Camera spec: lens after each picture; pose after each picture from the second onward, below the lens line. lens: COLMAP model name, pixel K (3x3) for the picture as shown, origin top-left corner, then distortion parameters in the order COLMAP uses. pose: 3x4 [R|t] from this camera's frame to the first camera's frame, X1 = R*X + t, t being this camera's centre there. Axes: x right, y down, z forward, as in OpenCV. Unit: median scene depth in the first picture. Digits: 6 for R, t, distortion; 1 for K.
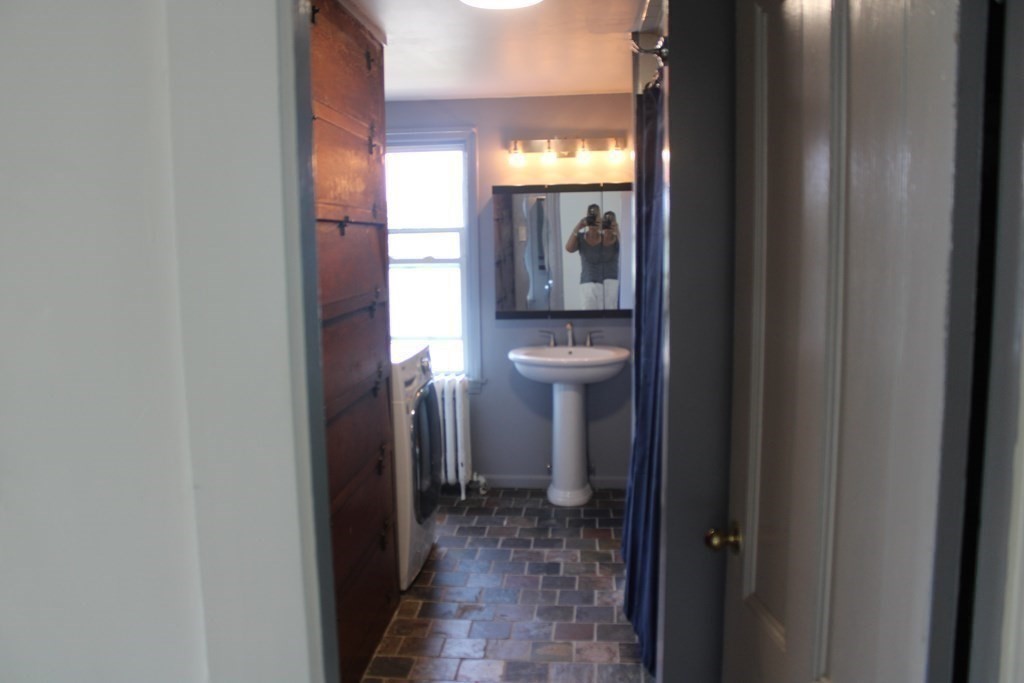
lens RADIAL K [[846.8, 0, 512.0], [0, 846.8, 341.5], [0, 0, 1]] dist [-0.178082, 0.161894]
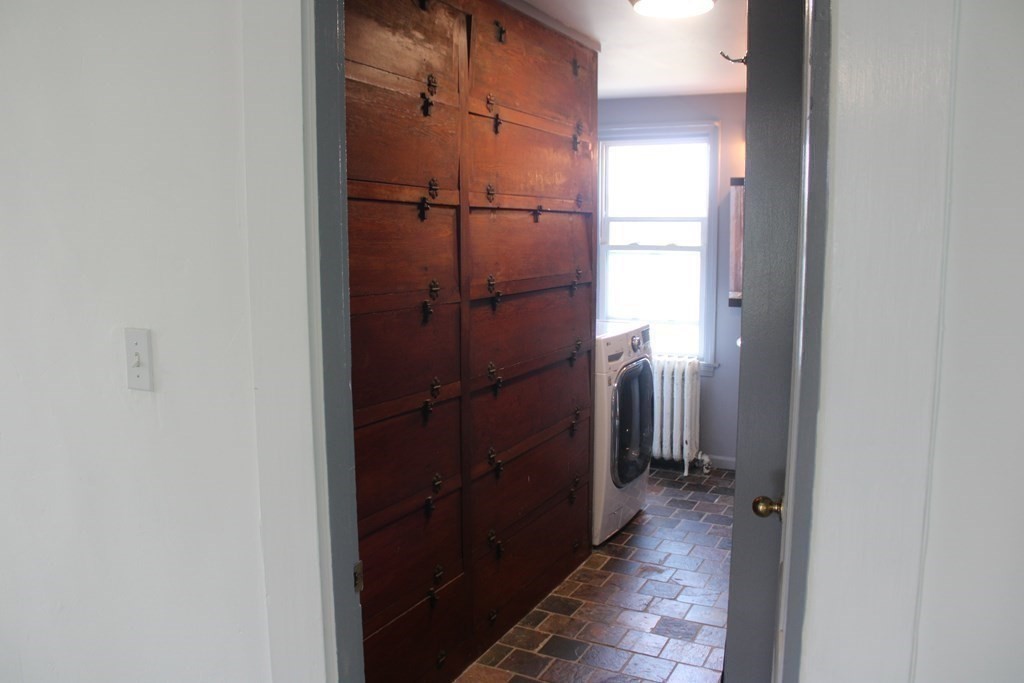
lens RADIAL K [[846.8, 0, 512.0], [0, 846.8, 341.5], [0, 0, 1]] dist [-0.178082, 0.161894]
pose [[0.921638, 0.060629, -0.383286, 0.170373], [-0.055047, 0.998157, 0.025527, 0.006974], [0.384128, -0.002428, 0.923277, -0.063960]]
